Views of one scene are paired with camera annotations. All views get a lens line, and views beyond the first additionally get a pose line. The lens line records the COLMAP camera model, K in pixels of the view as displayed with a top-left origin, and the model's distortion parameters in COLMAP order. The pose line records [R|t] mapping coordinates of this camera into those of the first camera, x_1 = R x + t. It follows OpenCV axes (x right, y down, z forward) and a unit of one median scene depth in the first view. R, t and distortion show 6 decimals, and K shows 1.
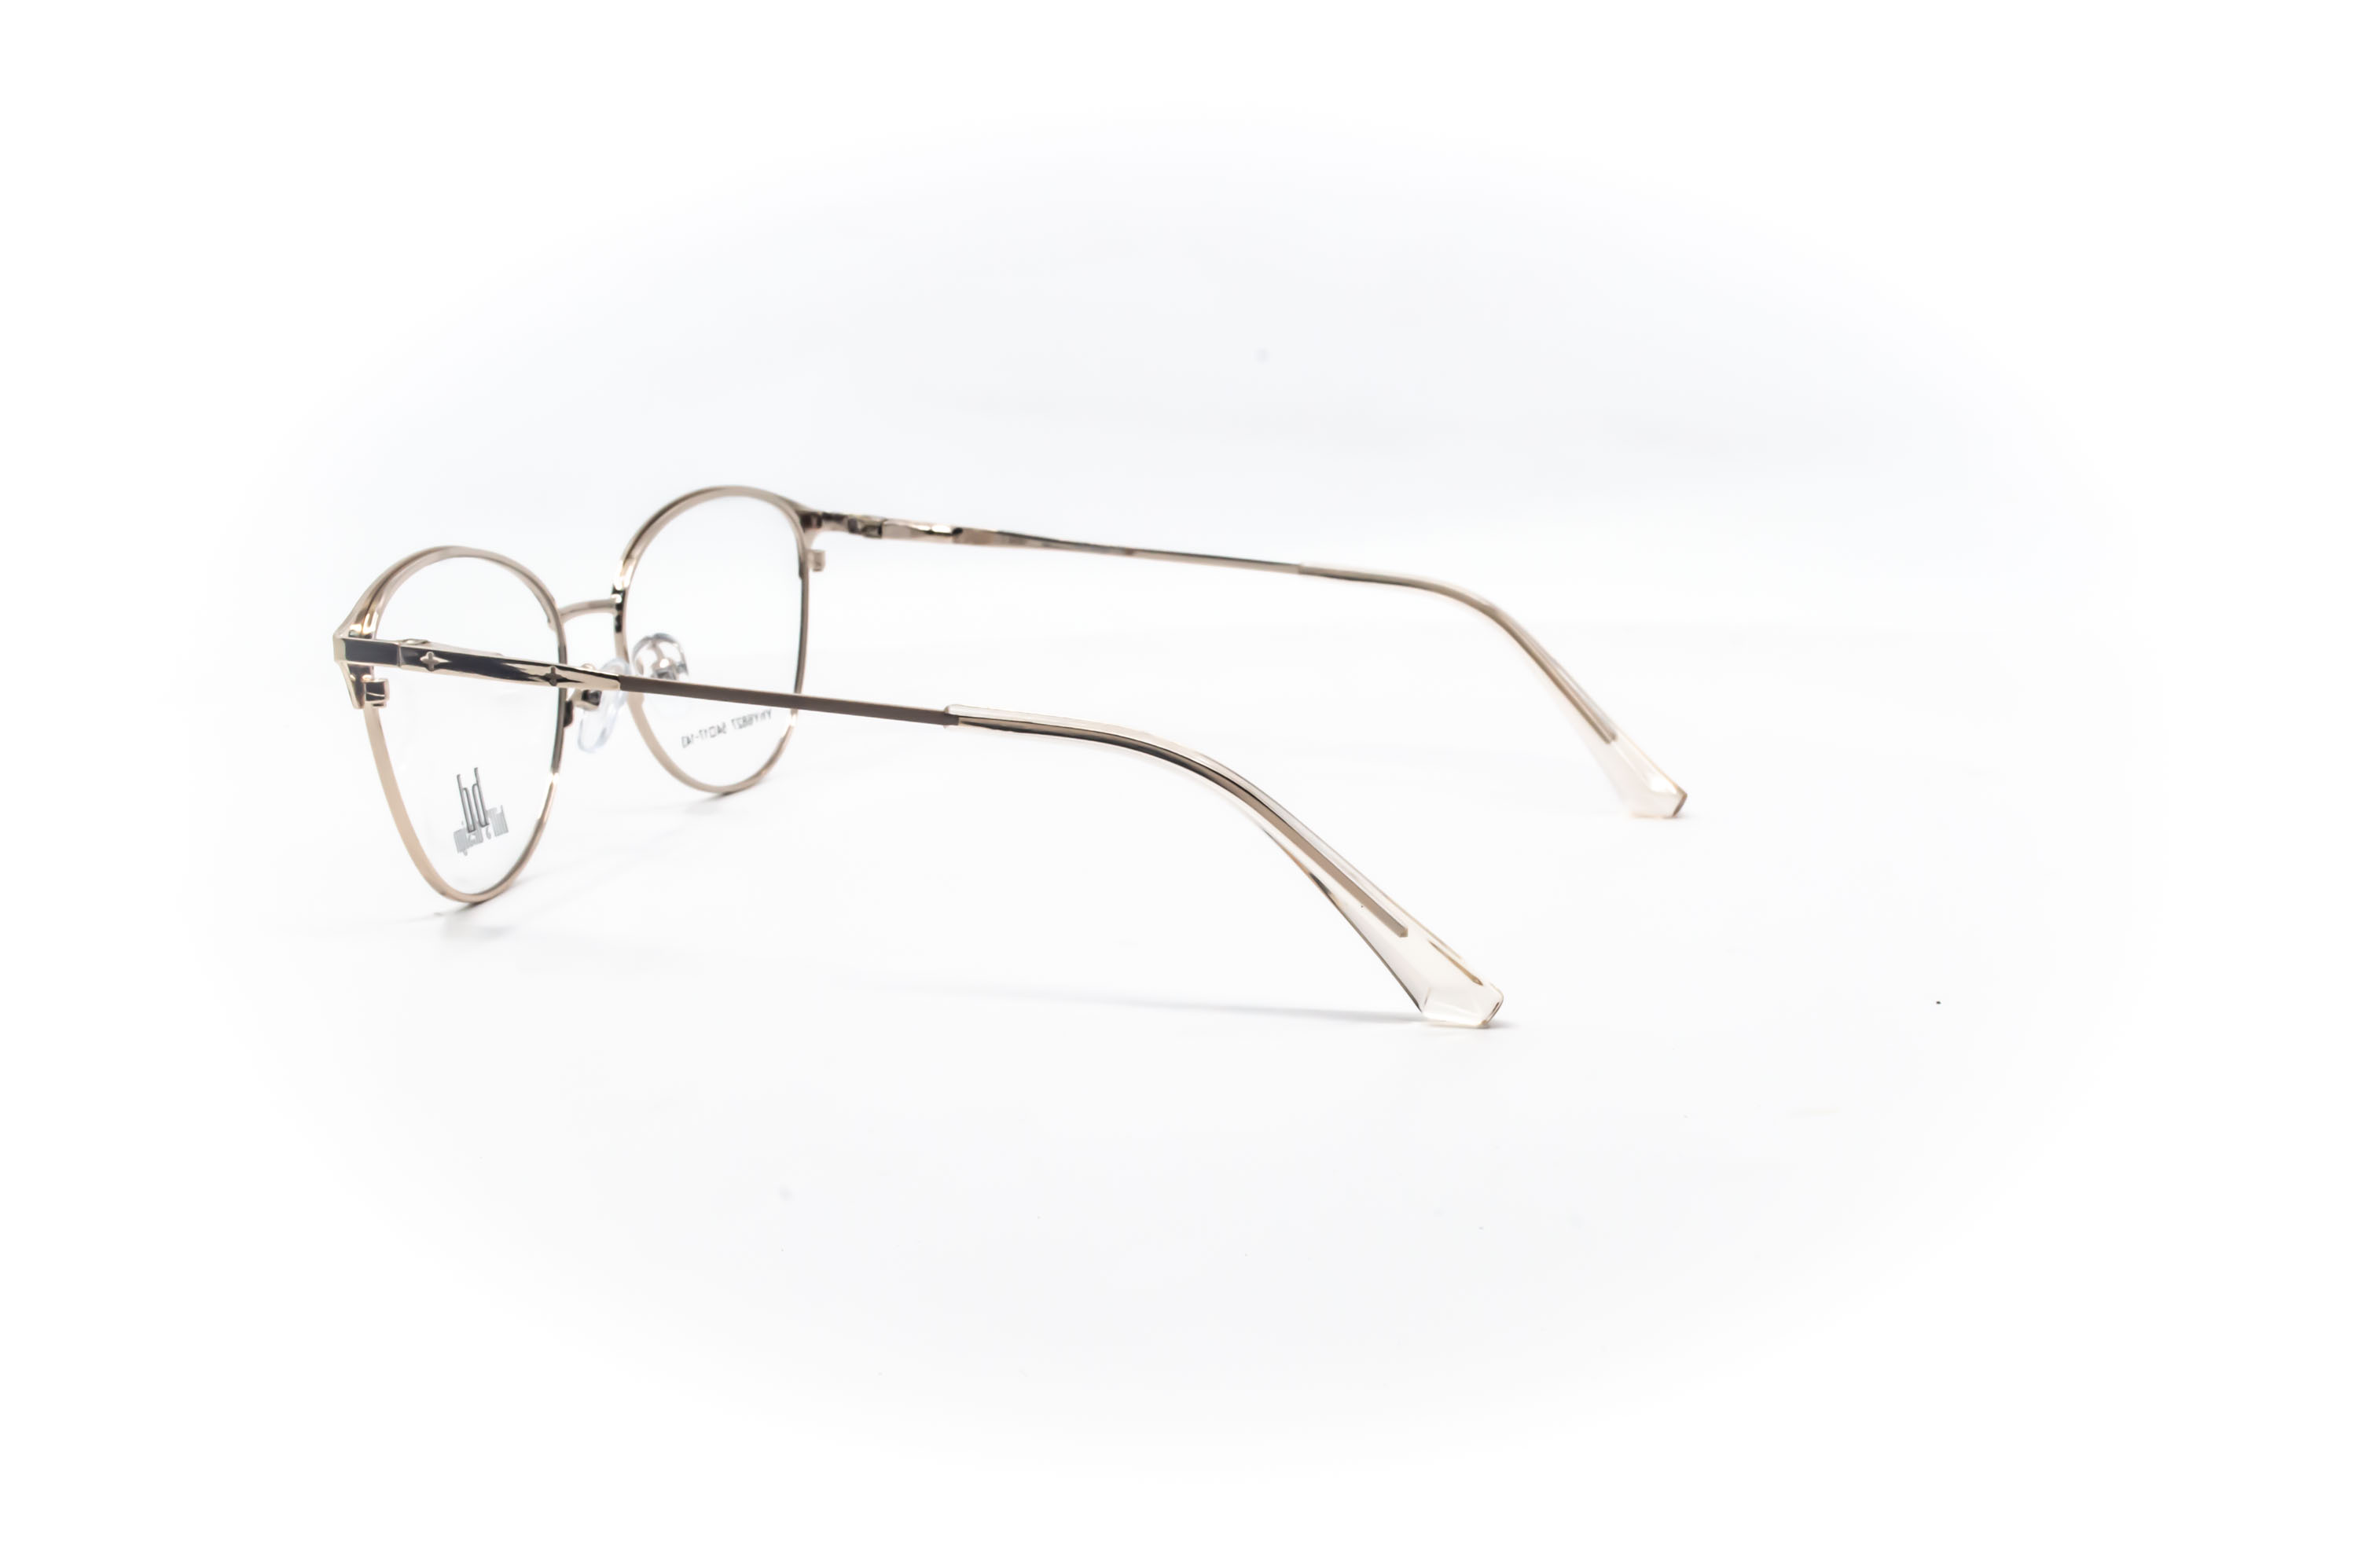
lens RADIAL K [[3058.7, 0, 1179.0], [0, 3058.7, 784.0], [0, 0, 1]] dist [-0.034403, -0.040760]
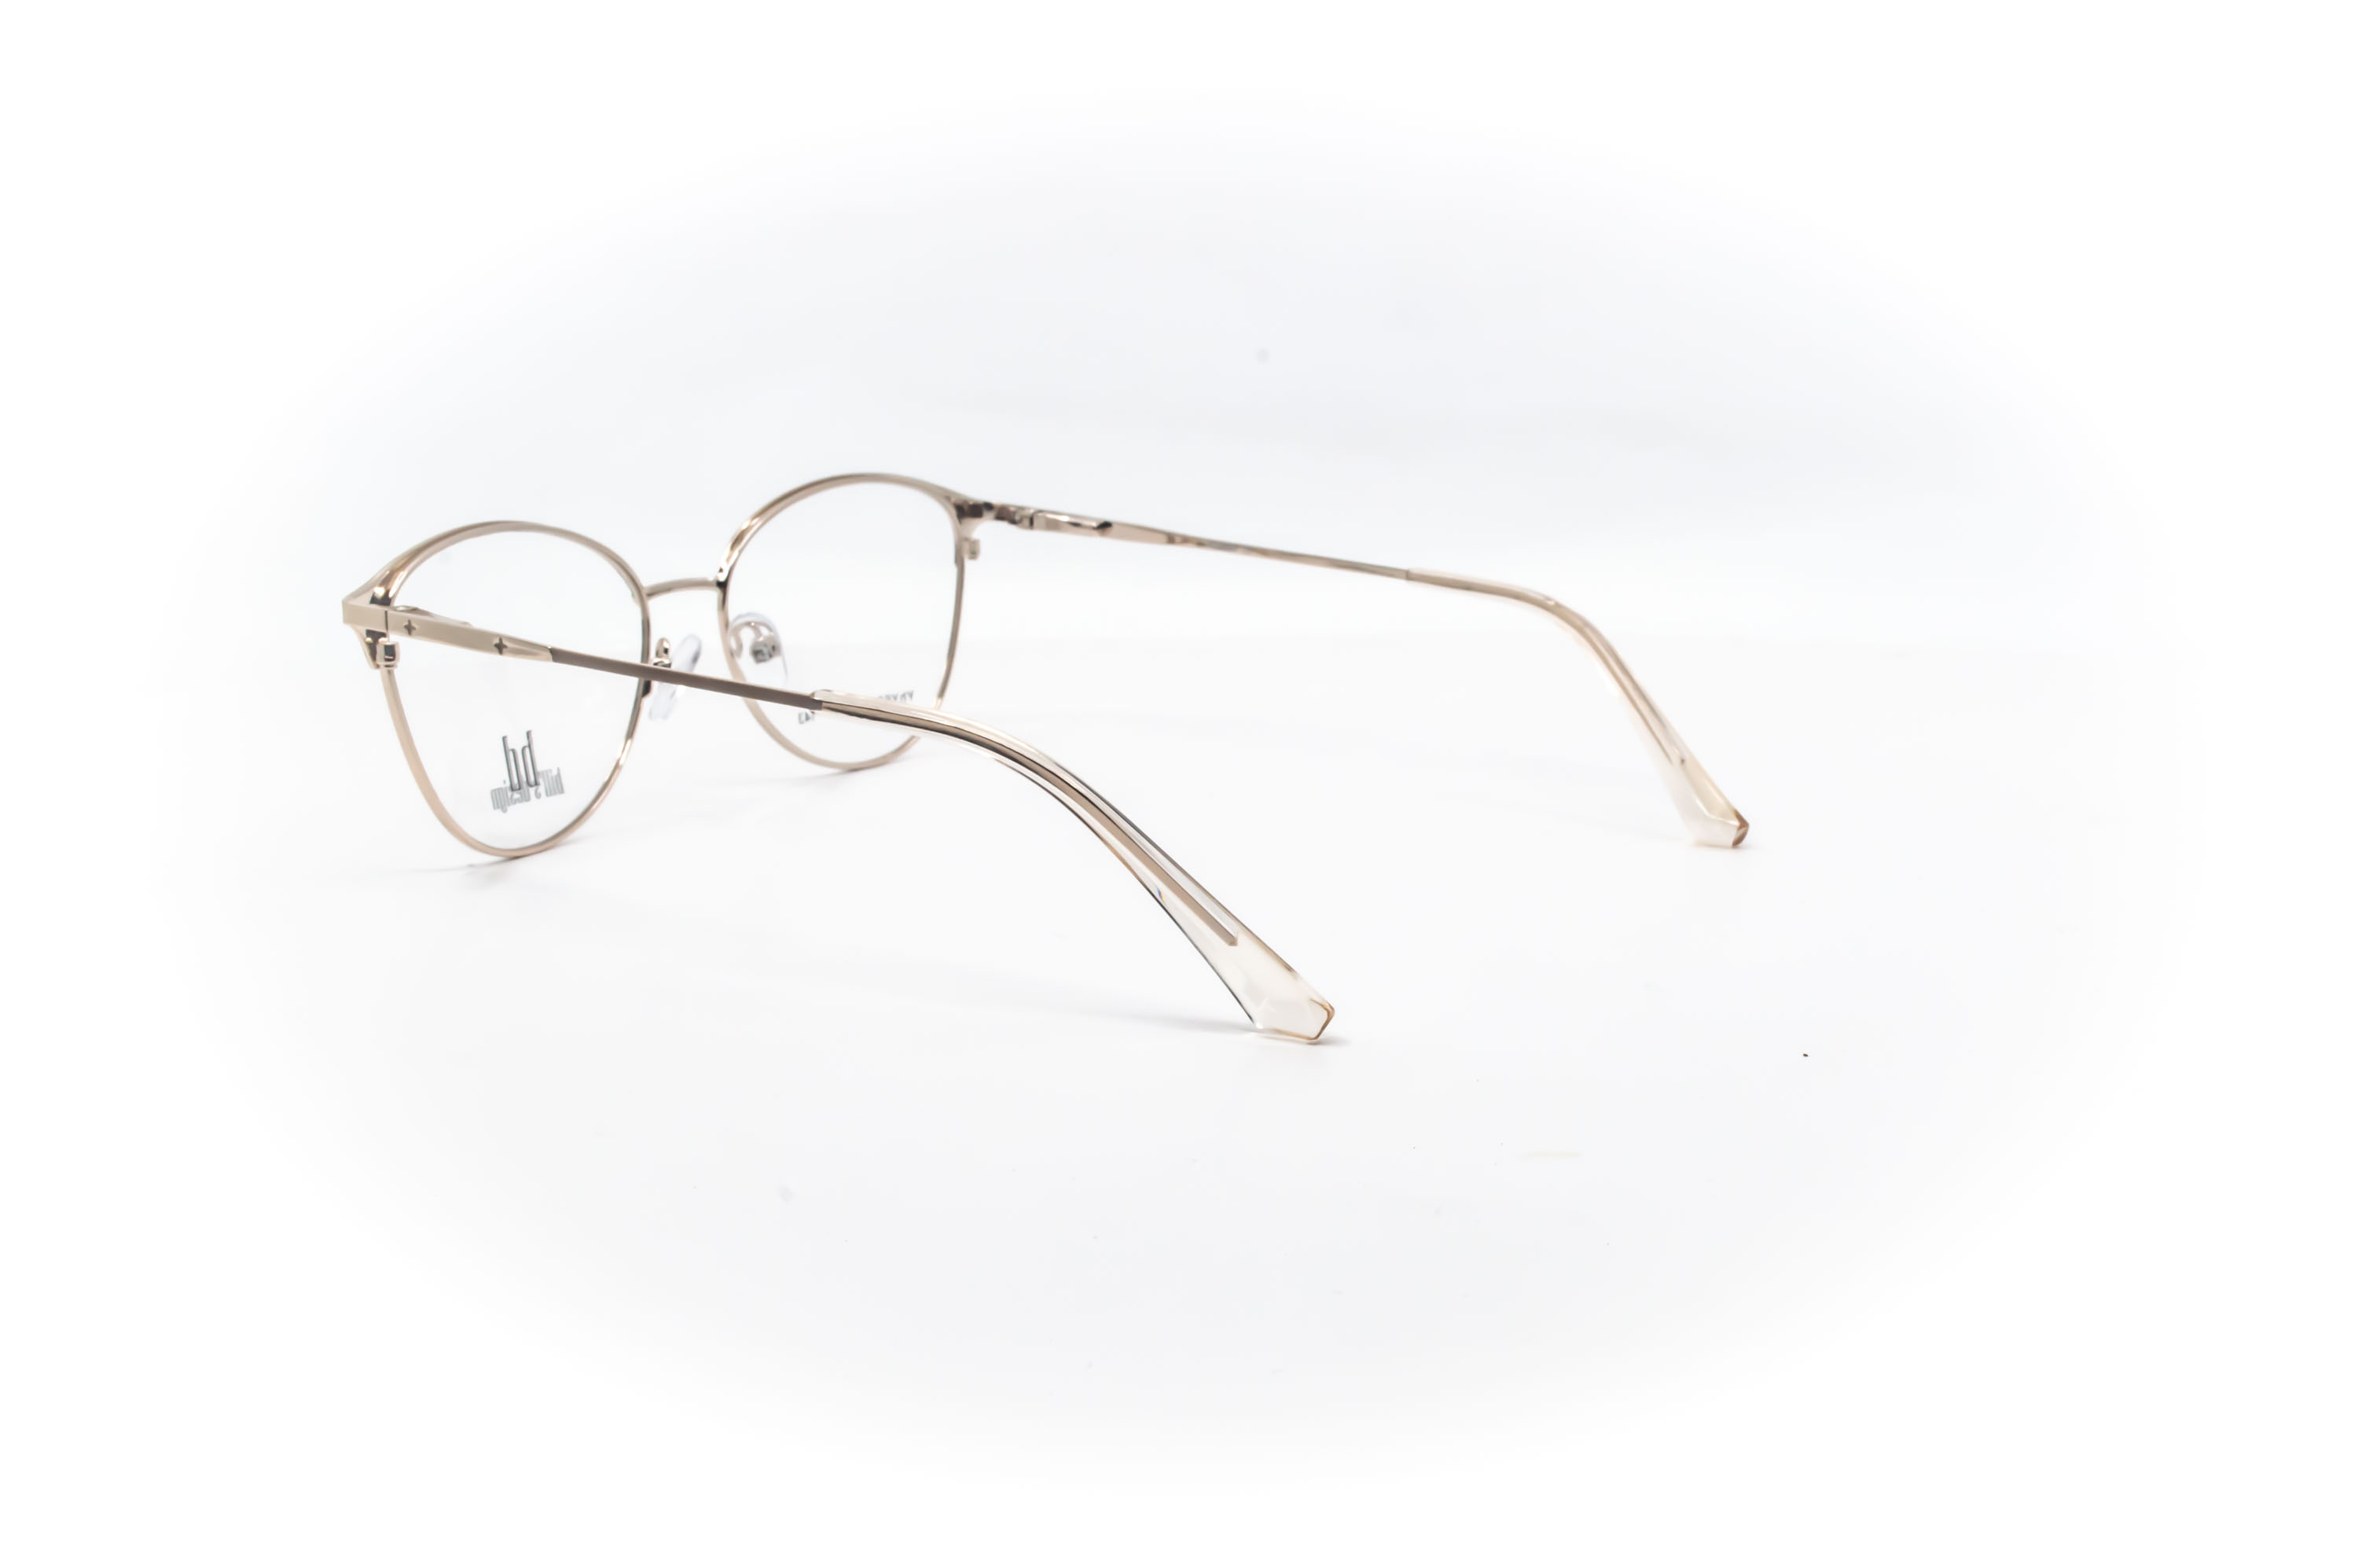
lens RADIAL K [[3058.7, 0, 1179.0], [0, 3058.7, 784.0], [0, 0, 1]] dist [-0.034403, -0.040760]
pose [[0.964154, 0.055204, -0.259536, 0.248611], [-0.054842, 0.998458, 0.008639, -0.007969], [0.259612, 0.005904, 0.965695, 0.030858]]
